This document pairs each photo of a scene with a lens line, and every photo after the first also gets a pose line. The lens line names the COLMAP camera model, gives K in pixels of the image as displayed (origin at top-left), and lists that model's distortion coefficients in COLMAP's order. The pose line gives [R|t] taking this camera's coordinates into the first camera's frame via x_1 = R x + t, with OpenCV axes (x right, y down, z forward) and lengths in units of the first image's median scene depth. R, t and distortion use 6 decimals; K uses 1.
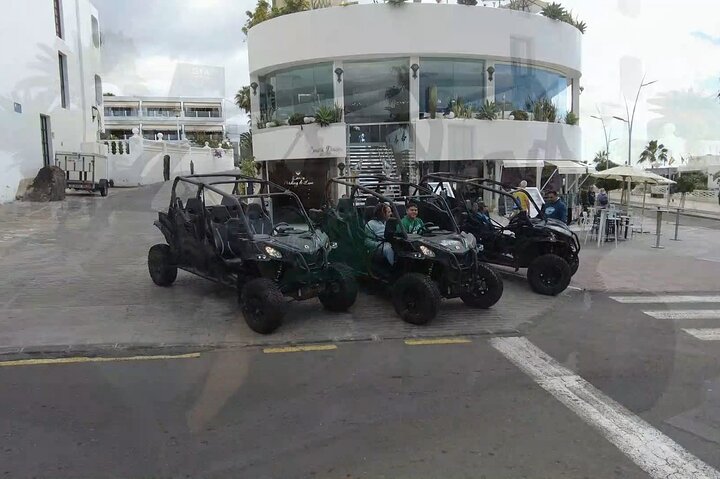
lens RADIAL K [[519.2, 0, 360.0], [0, 519.2, 239.5], [0, 0, 1]] dist [-0.048193, 0.007352]
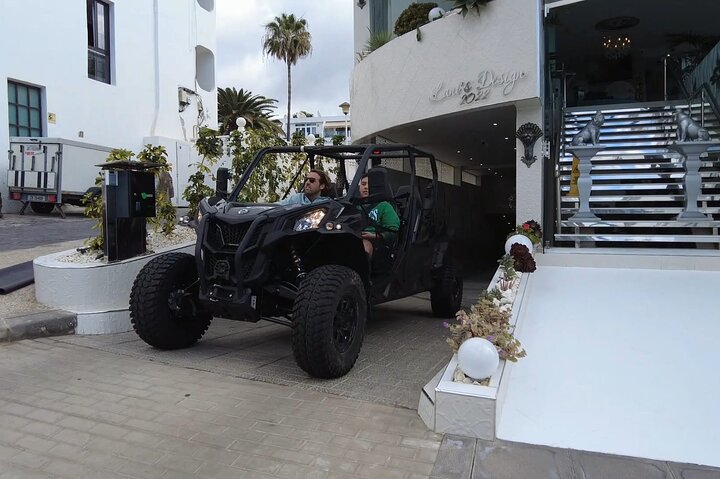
lens RADIAL K [[522.9, 0, 360.0], [0, 522.9, 239.5], [0, 0, 1]] dist [0.008823, -0.086923]
pose [[0.878157, 0.017224, -0.478062, 0.034685], [-0.042851, 0.998166, -0.042750, -0.049629], [0.476449, 0.058027, 0.877285, 0.670236]]
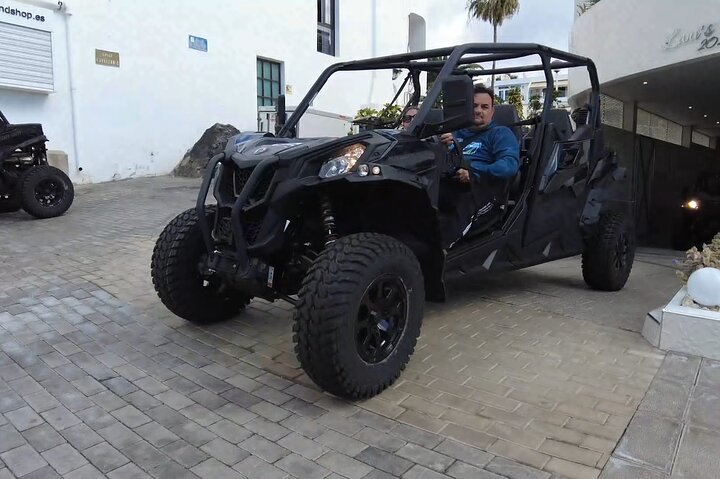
lens RADIAL K [[519.2, 0, 360.0], [0, 519.2, 239.5], [0, 0, 1]] dist [-0.048193, 0.007352]
pose [[0.640297, 0.089688, -0.762873, 0.040017], [-0.082530, 0.995443, 0.047762, -0.039806], [0.763681, 0.032378, 0.644782, 0.647153]]
